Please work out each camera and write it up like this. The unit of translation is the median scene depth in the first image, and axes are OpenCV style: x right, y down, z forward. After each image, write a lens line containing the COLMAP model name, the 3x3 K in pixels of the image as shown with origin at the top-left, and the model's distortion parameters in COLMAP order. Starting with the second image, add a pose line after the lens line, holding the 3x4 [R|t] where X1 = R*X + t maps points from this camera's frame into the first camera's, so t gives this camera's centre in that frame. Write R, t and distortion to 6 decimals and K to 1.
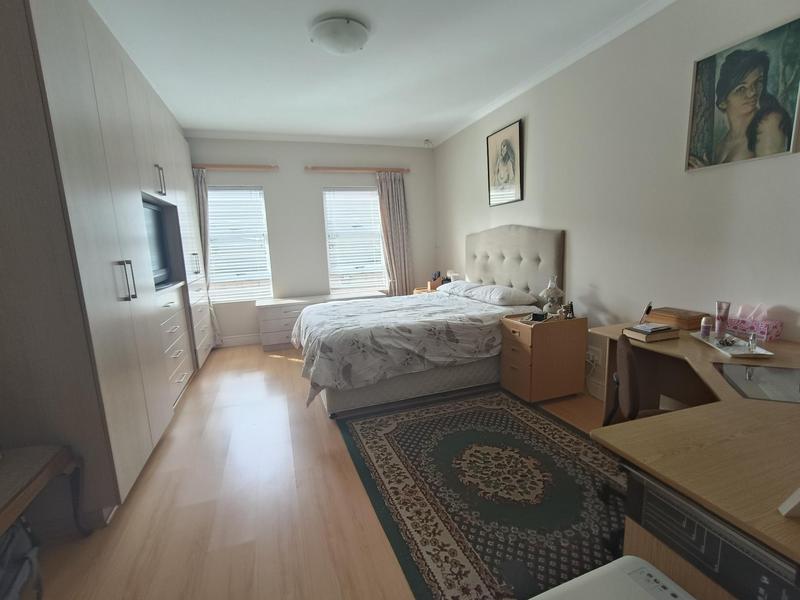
lens RADIAL K [[375.1, 0, 403.3], [0, 375.1, 303.3], [0, 0, 1]] dist [-0.000712, 0.000807]
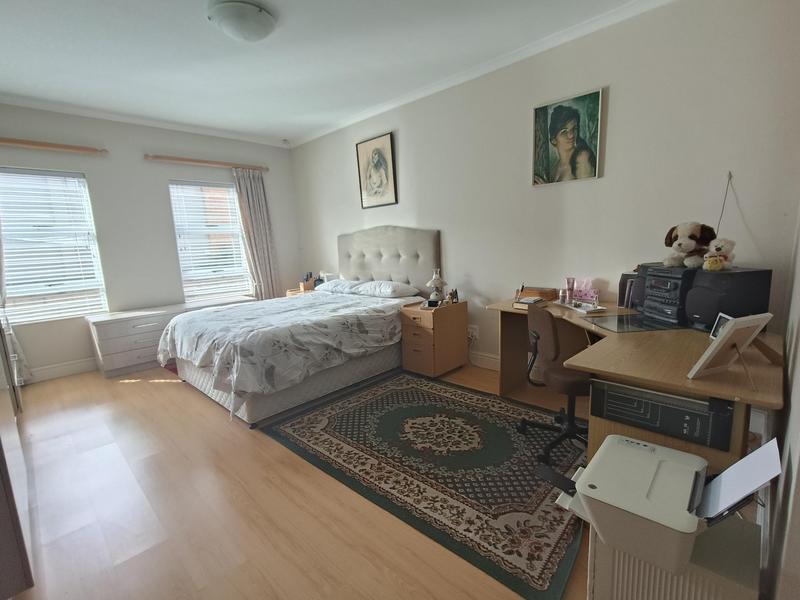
lens RADIAL K [[375.3, 0, 400.0], [0, 375.3, 300.0], [0, 0, 1]] dist [-0.001912, -0.000370]
pose [[0.895111, -0.068017, 0.440625, -0.245555], [0.078593, 0.996890, -0.005773, 0.024942], [-0.438862, 0.039798, 0.897673, 0.000484]]
